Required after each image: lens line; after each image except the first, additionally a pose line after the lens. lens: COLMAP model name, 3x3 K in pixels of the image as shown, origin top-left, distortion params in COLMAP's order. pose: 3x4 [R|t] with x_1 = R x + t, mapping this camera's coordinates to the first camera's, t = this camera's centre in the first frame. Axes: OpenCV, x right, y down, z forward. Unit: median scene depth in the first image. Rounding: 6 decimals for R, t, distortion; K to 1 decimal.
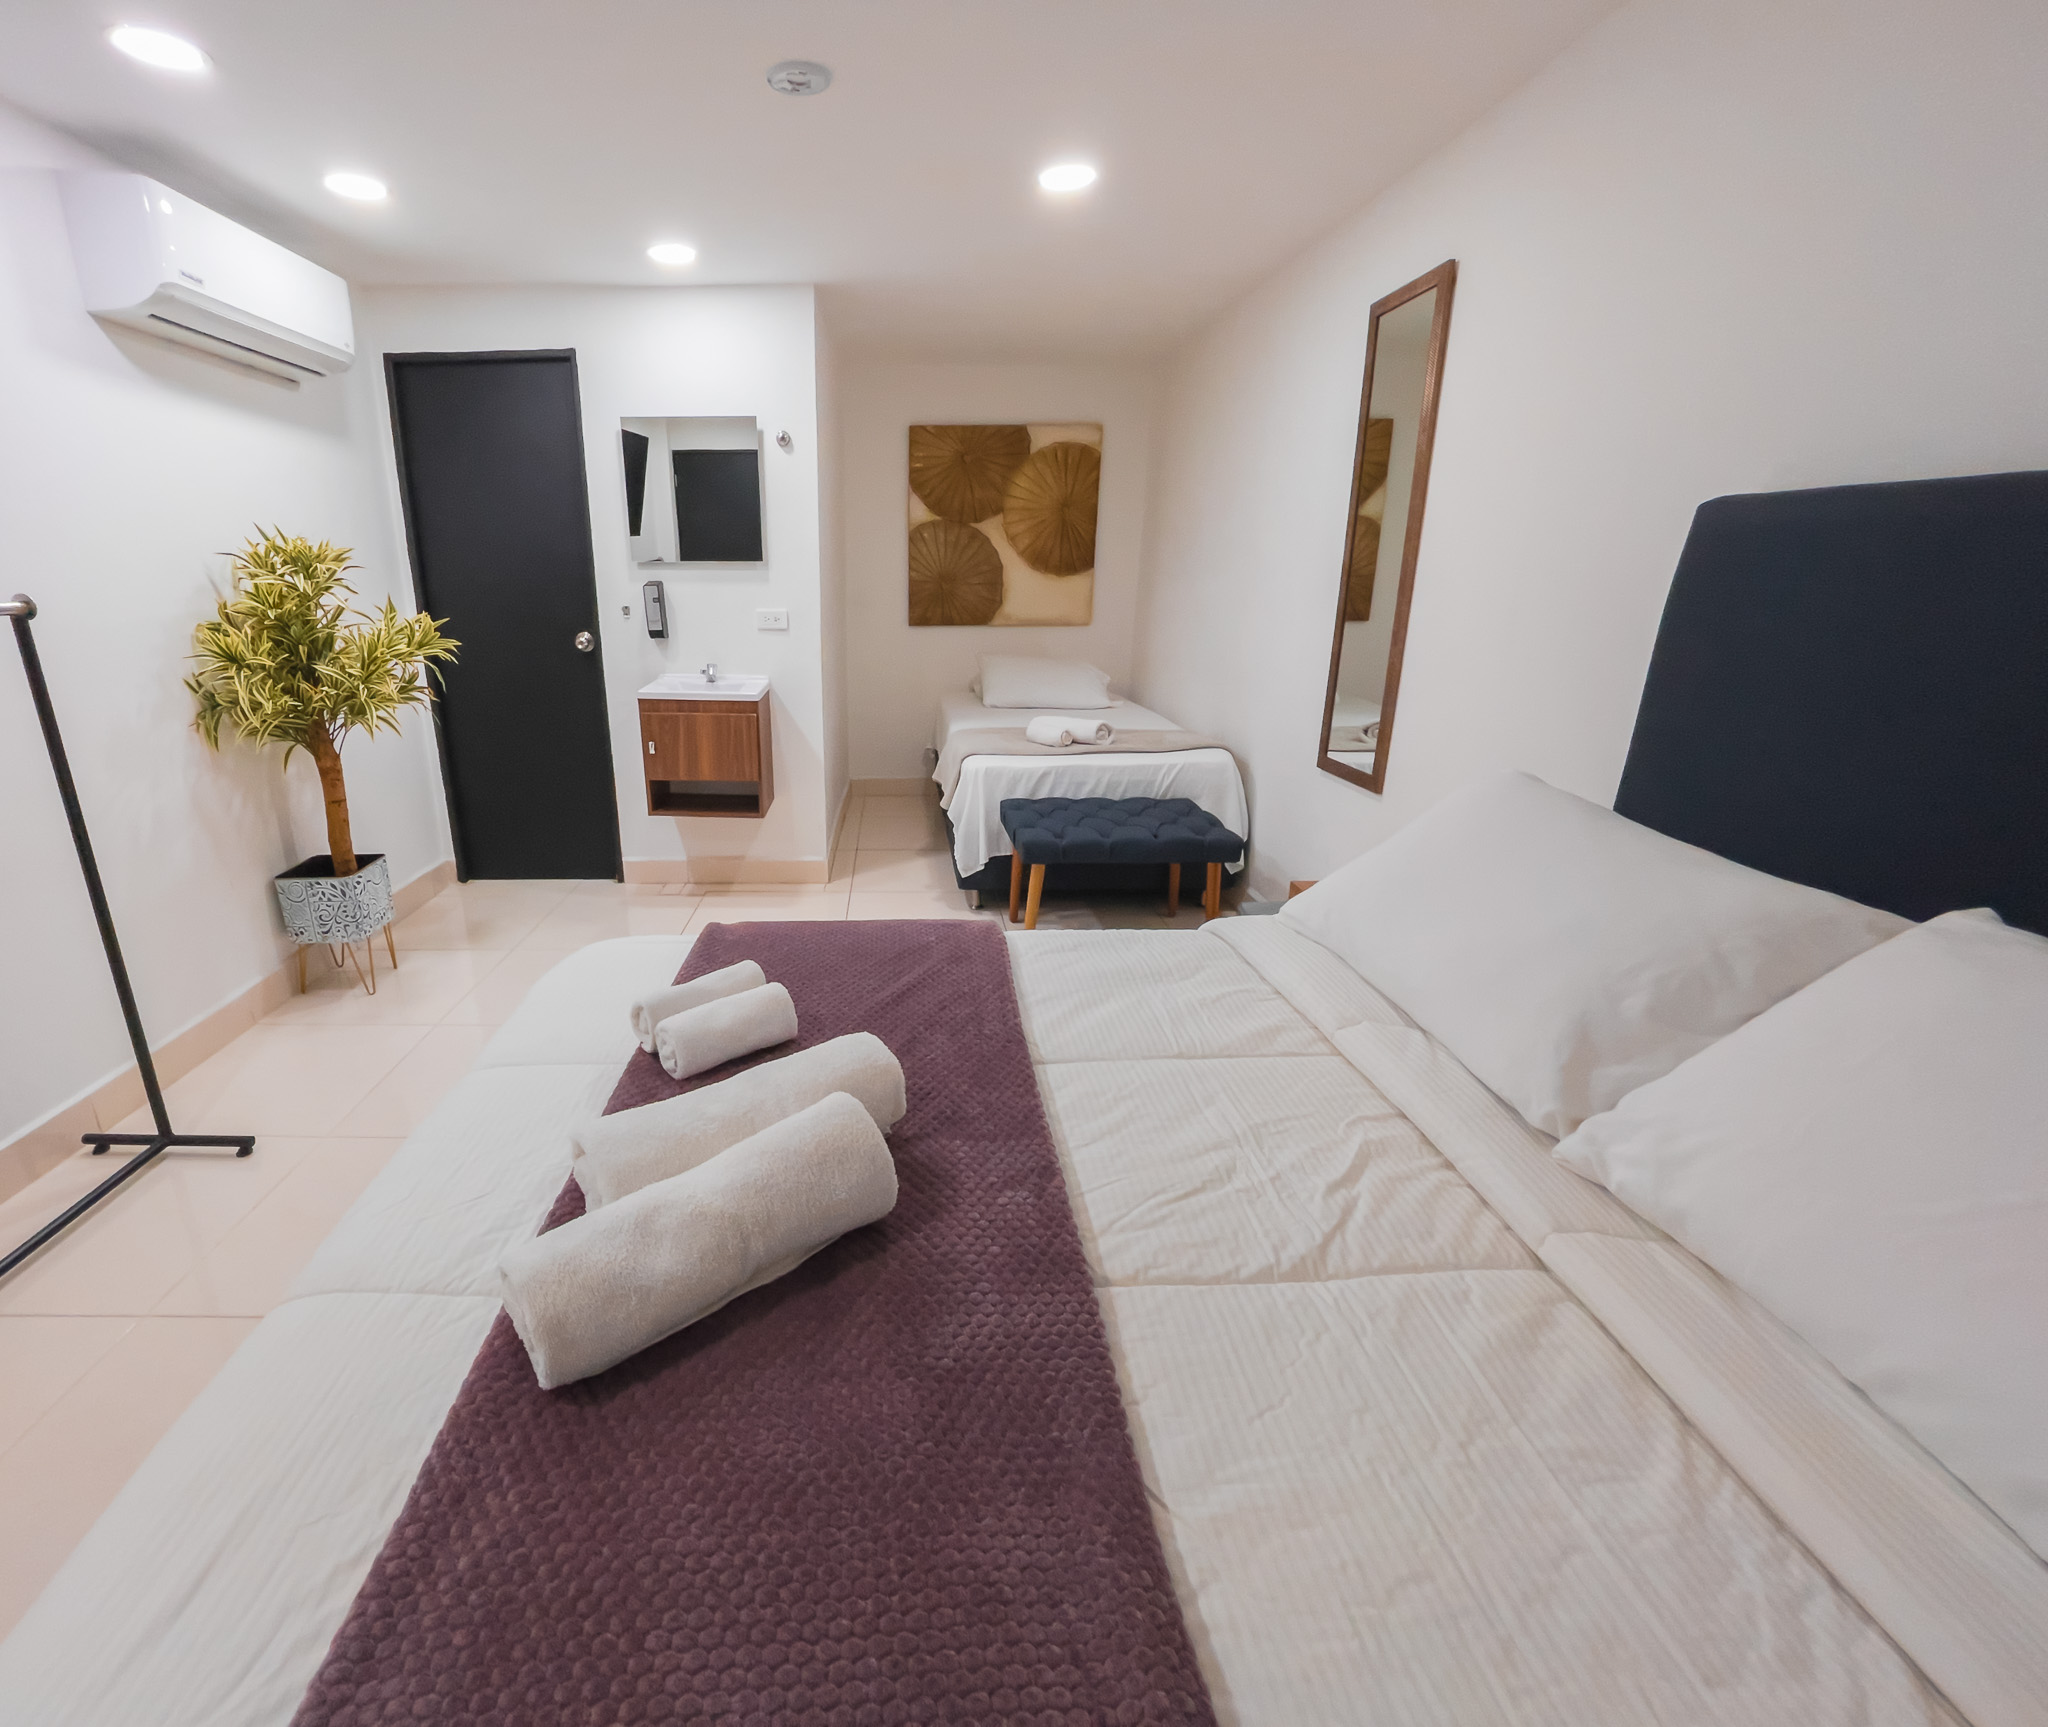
lens RADIAL K [[927.1, 0, 1021.7], [0, 927.1, 903.7], [0, 0, 1]] dist [-0.001423, 0.000029]
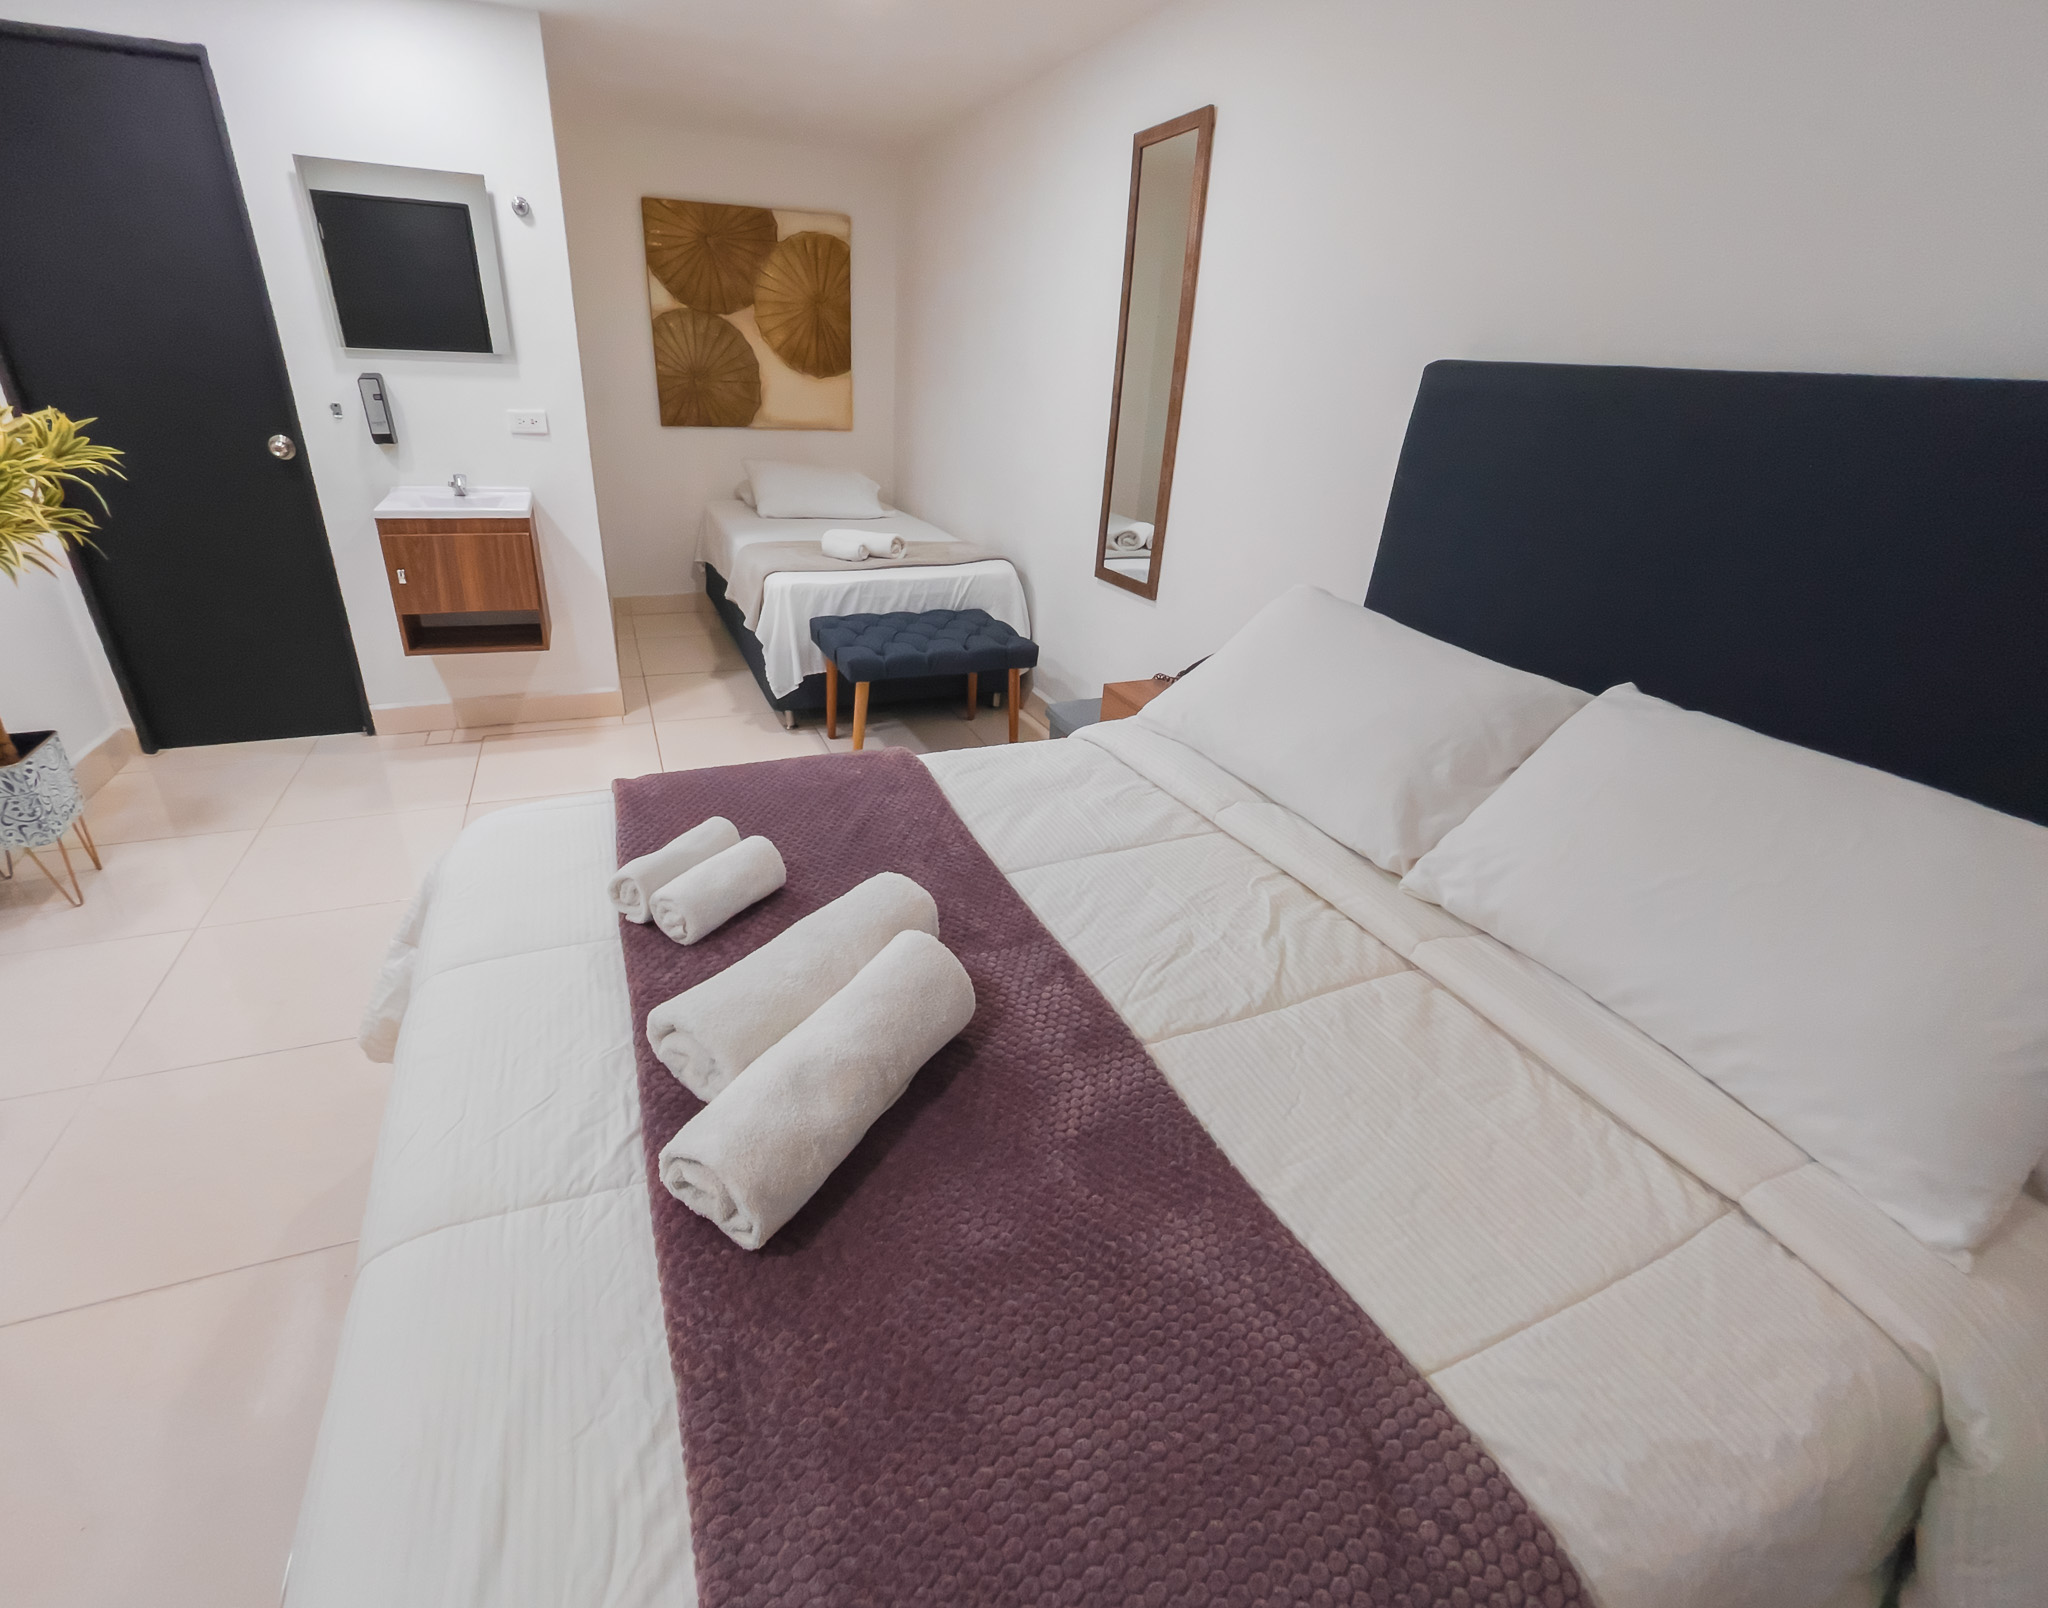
lens RADIAL K [[904.8, 0, 1020.2], [0, 904.8, 808.5], [0, 0, 1]] dist [-0.001324, -0.000876]
pose [[0.929462, -0.120306, 0.348750, -0.180092], [0.073261, 0.986697, 0.145124, -0.035025], [-0.361570, -0.109338, 0.925912, -0.009430]]
